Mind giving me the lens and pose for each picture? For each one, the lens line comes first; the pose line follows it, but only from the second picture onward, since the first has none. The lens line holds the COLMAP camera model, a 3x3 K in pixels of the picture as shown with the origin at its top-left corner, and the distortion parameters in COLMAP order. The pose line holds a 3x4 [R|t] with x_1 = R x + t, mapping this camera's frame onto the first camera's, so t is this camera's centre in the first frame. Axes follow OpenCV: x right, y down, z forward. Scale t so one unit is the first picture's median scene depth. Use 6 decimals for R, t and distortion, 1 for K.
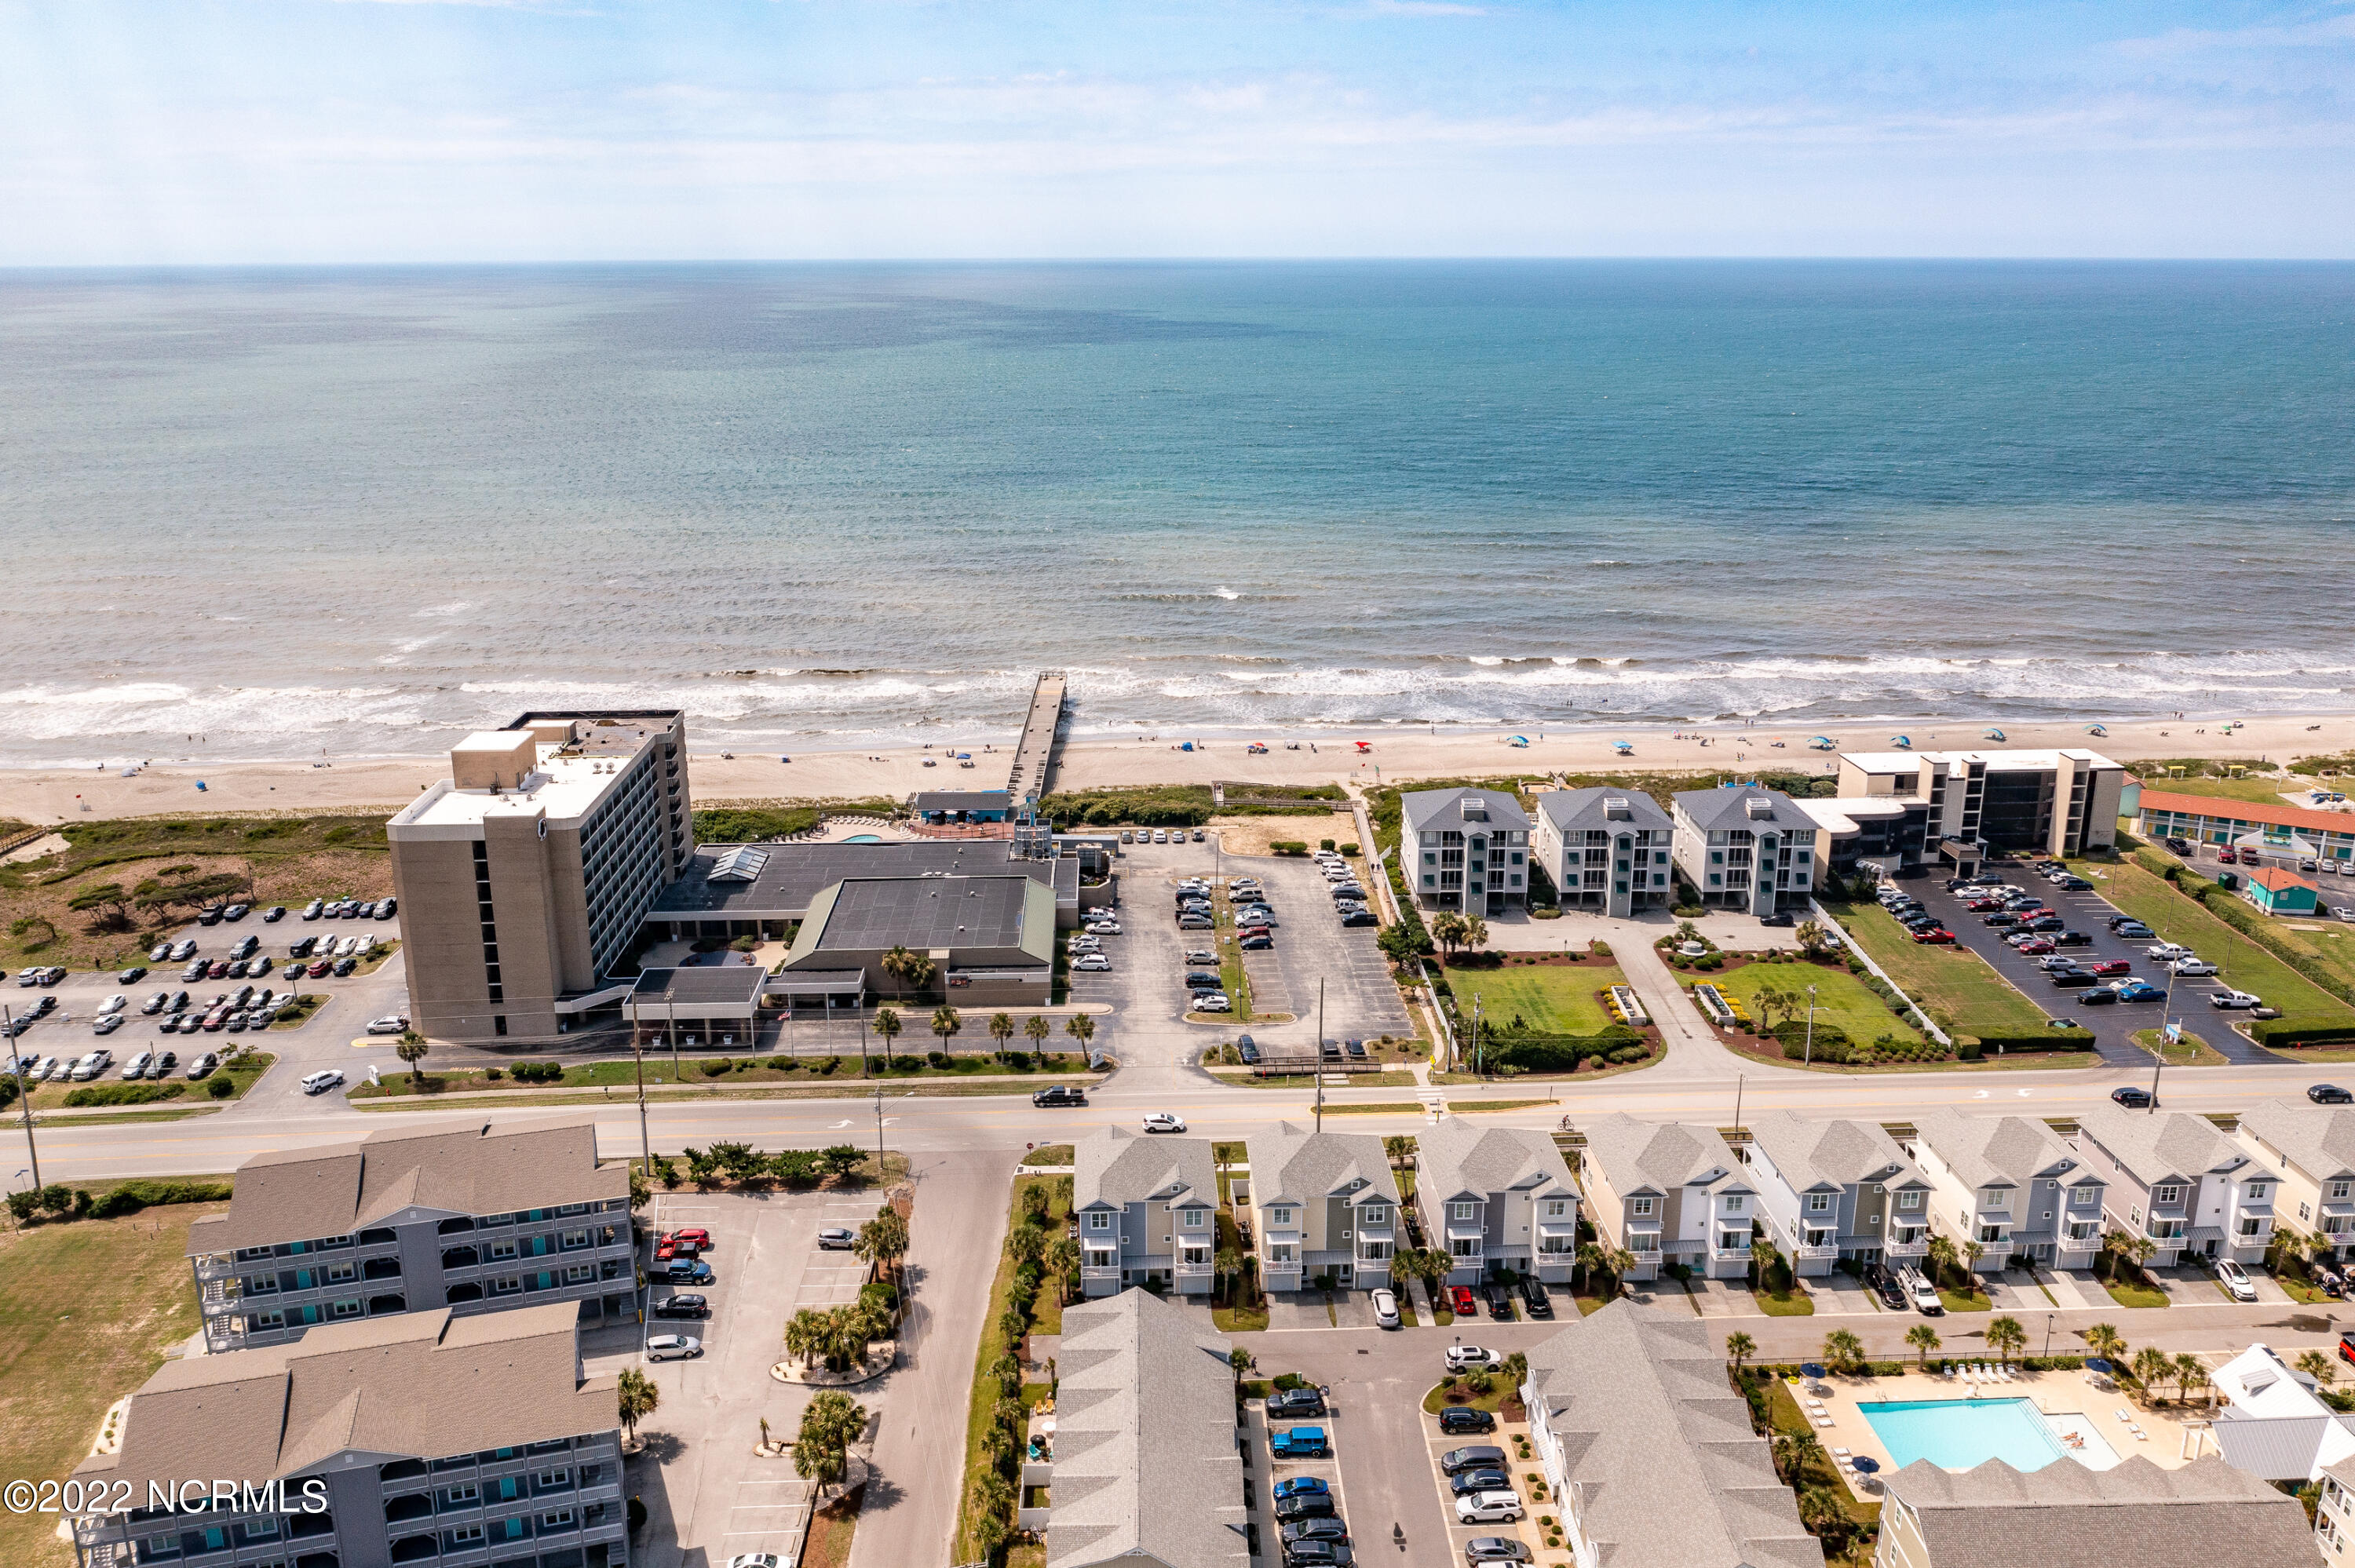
lens RADIAL K [[1850.4, 0, 1159.9], [0, 1850.4, 788.2], [0, 0, 1]] dist [-0.010290, -0.008690]
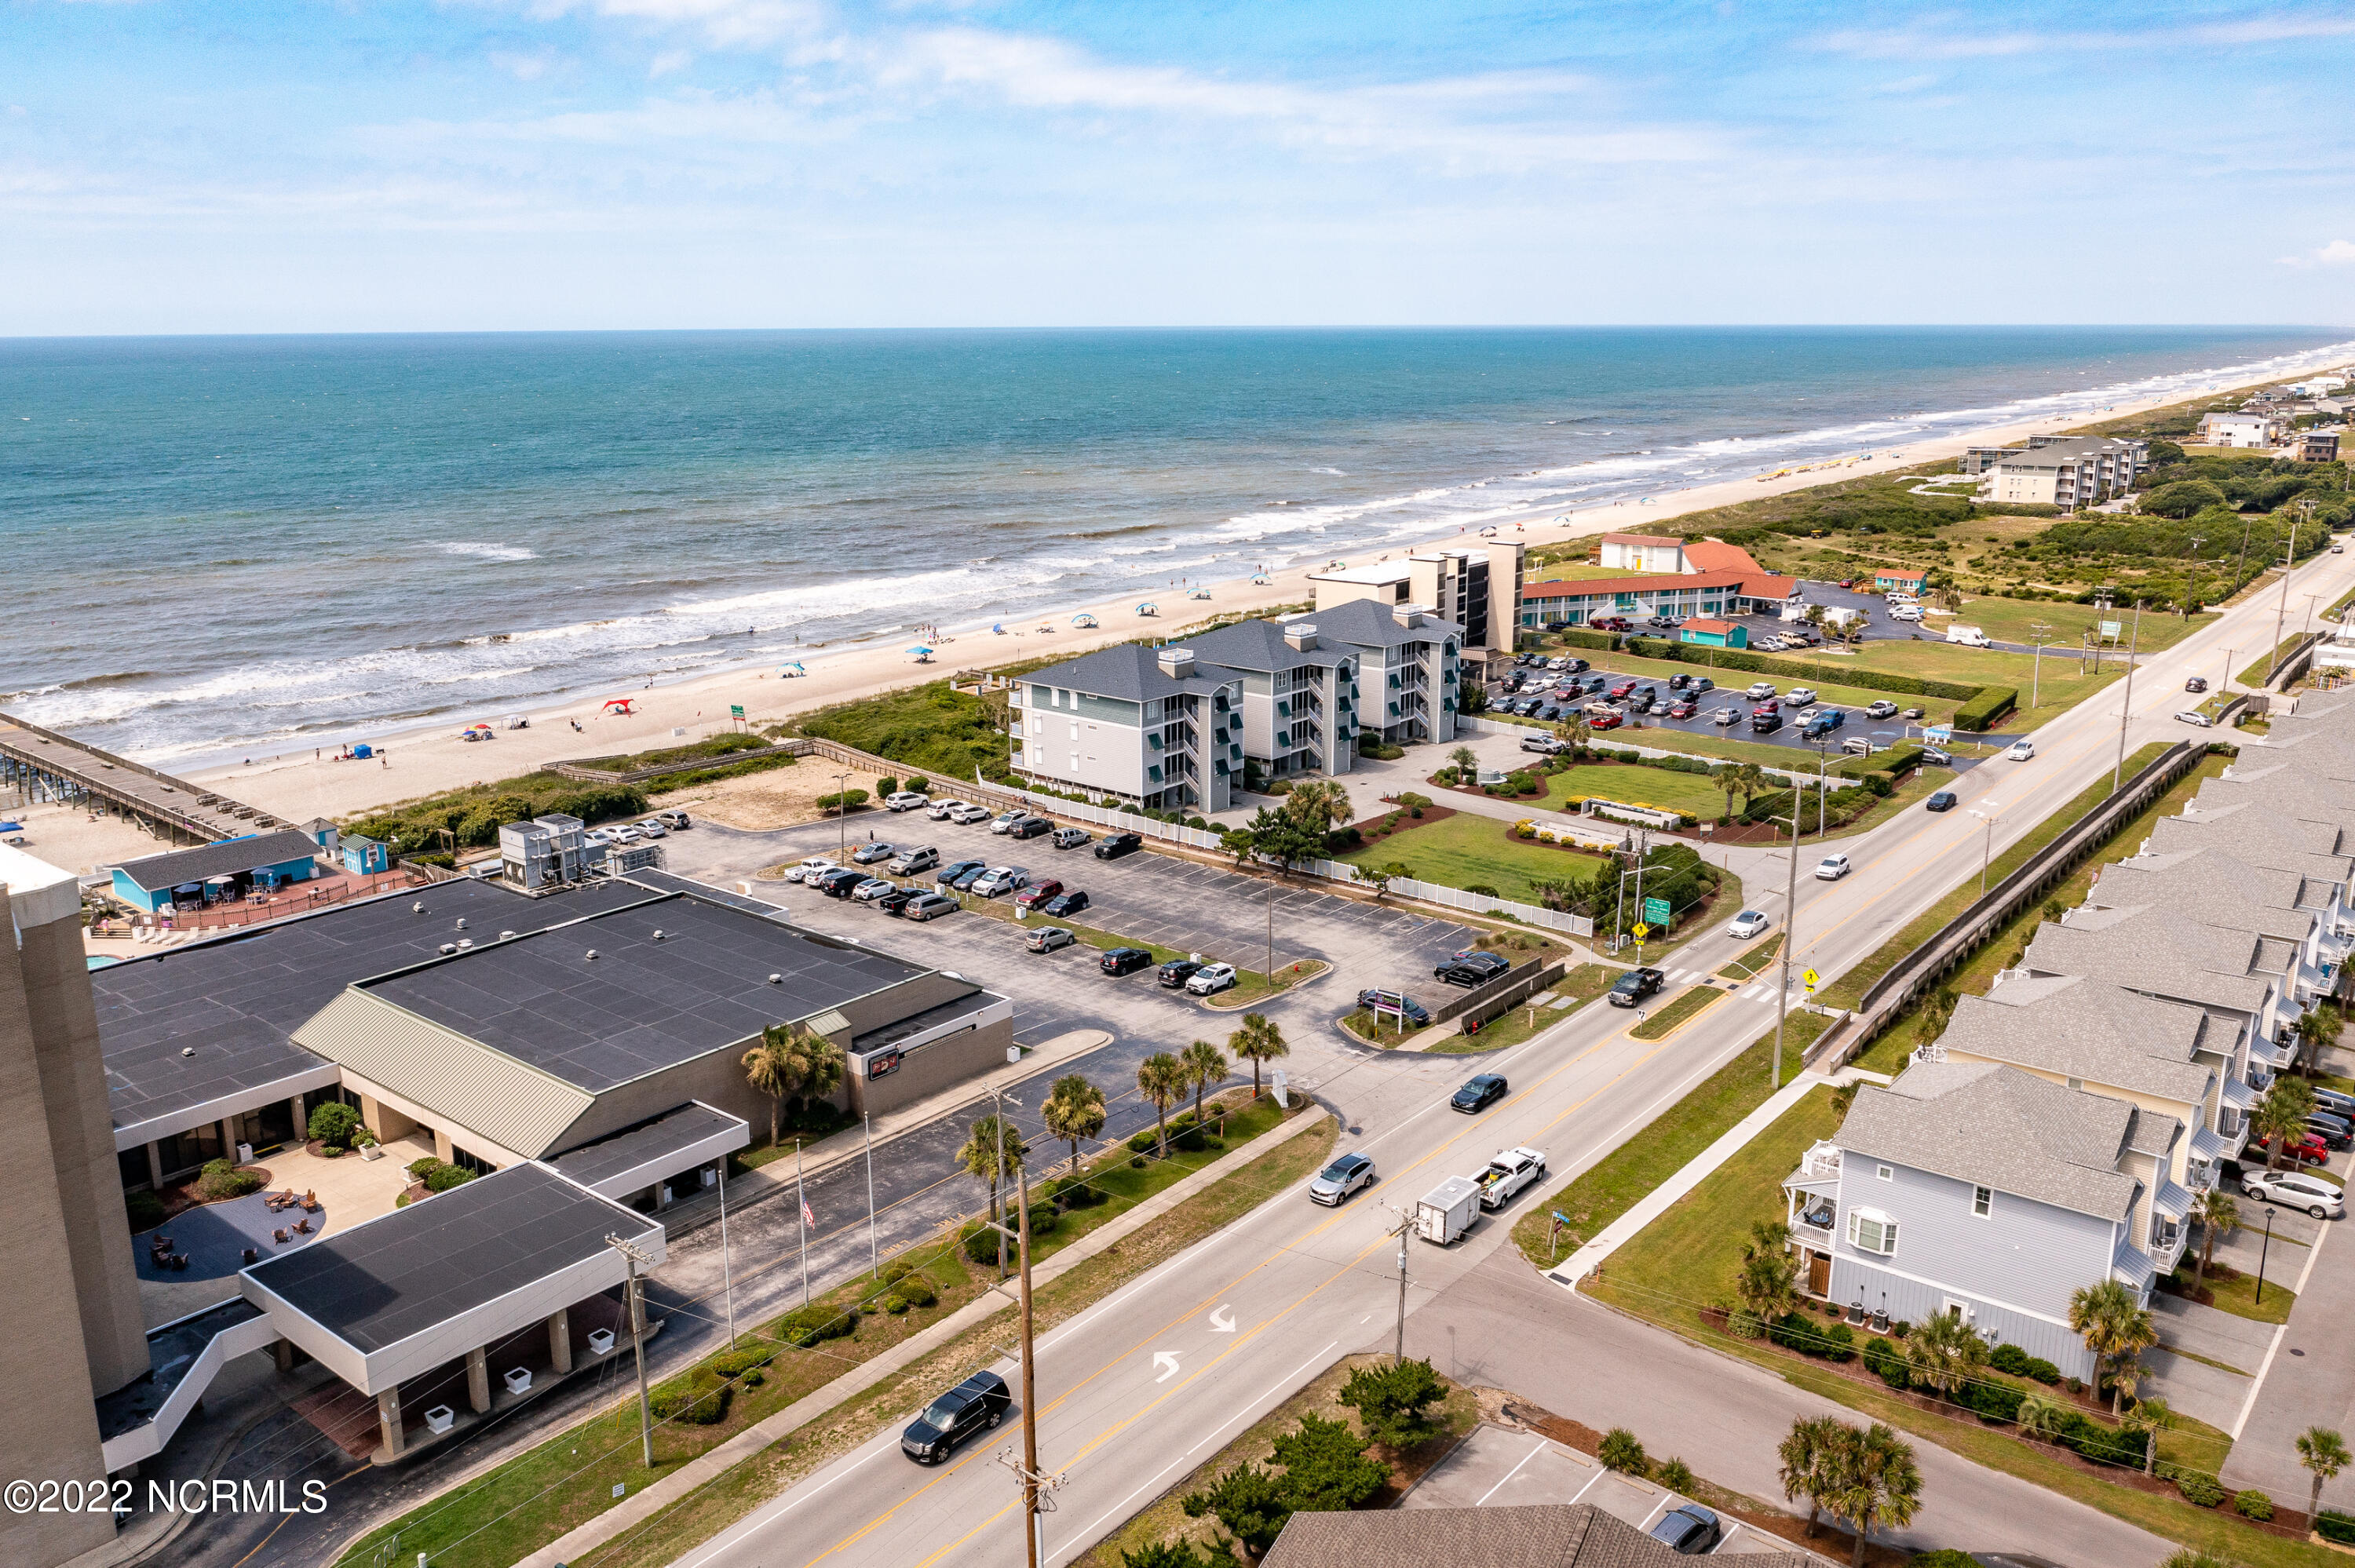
lens RADIAL K [[1904.4, 0, 1186.0], [0, 1904.4, 529.7], [0, 0, 1]] dist [-0.011683, -0.010009]
pose [[0.661975, -0.083750, 0.744832, -0.436636], [0.212878, 0.973823, -0.079699, 0.023870], [-0.718660, 0.211317, 0.662475, 0.592909]]
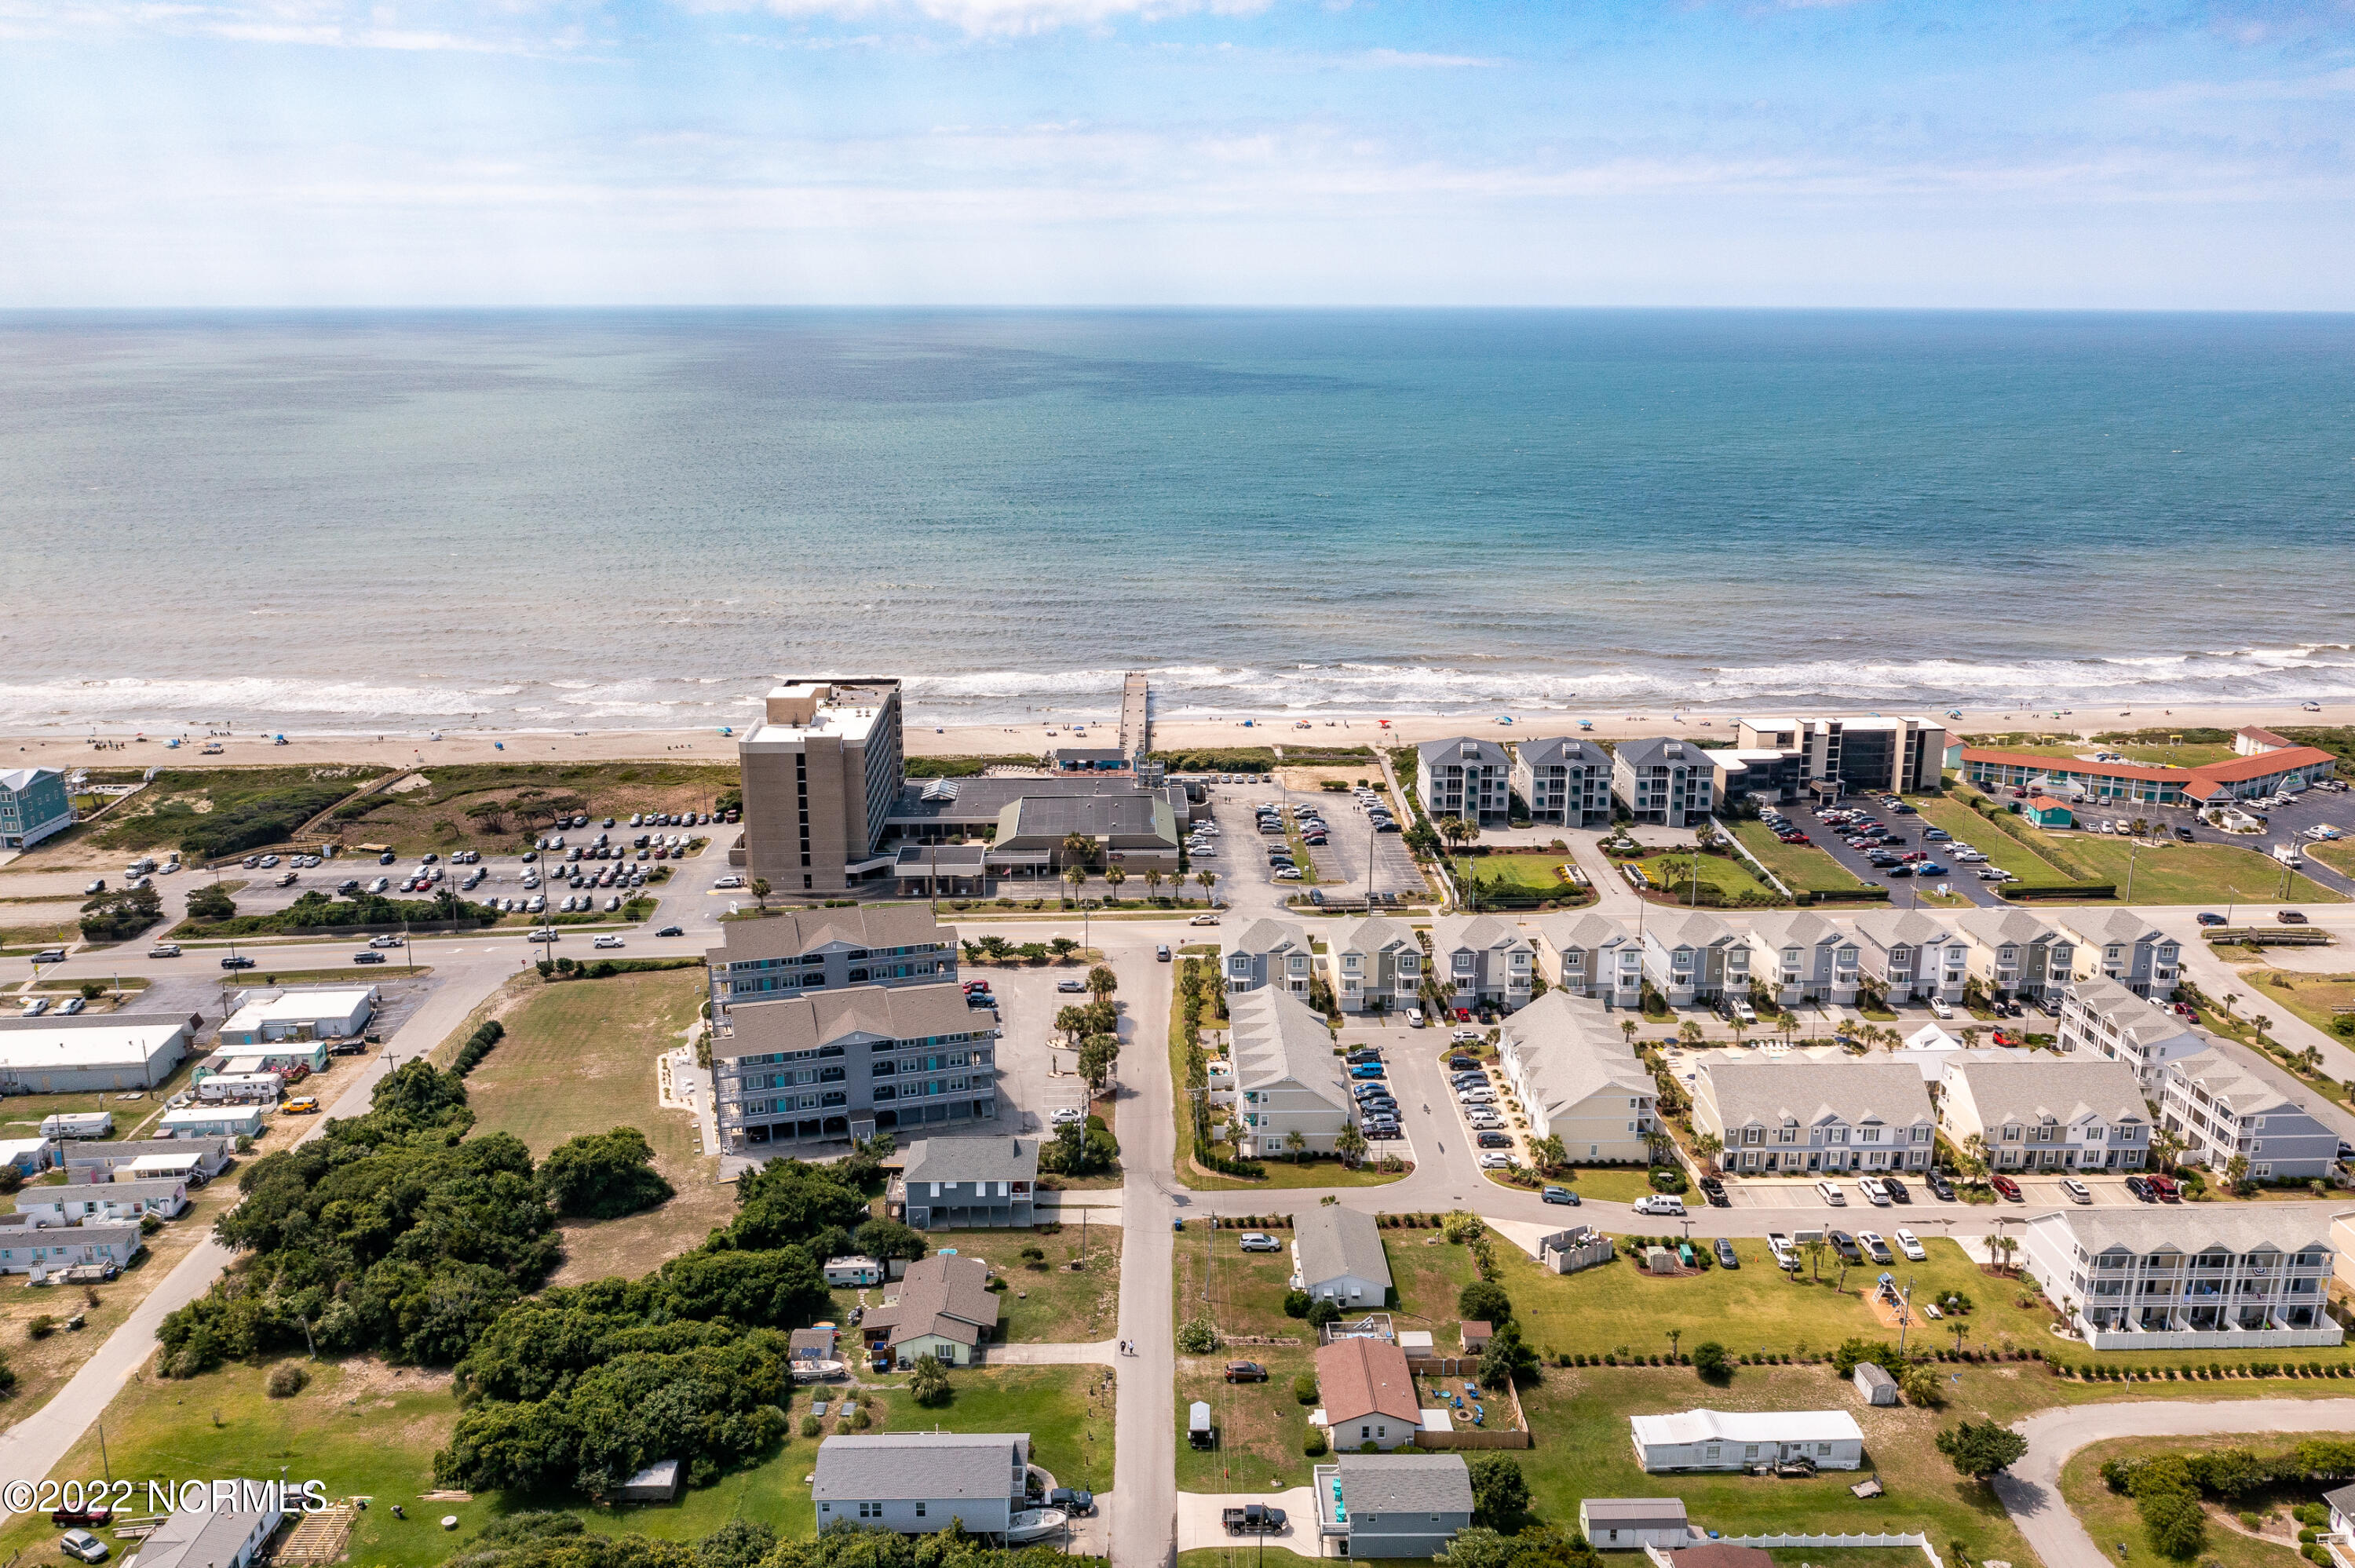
lens RADIAL K [[1850.4, 0, 1159.9], [0, 1850.4, 788.2], [0, 0, 1]] dist [-0.010290, -0.008690]
pose [[0.999990, 0.004295, 0.001009, -0.078181], [-0.004268, 0.999688, -0.024626, 0.088894], [-0.001115, 0.024621, 0.999696, -0.471609]]
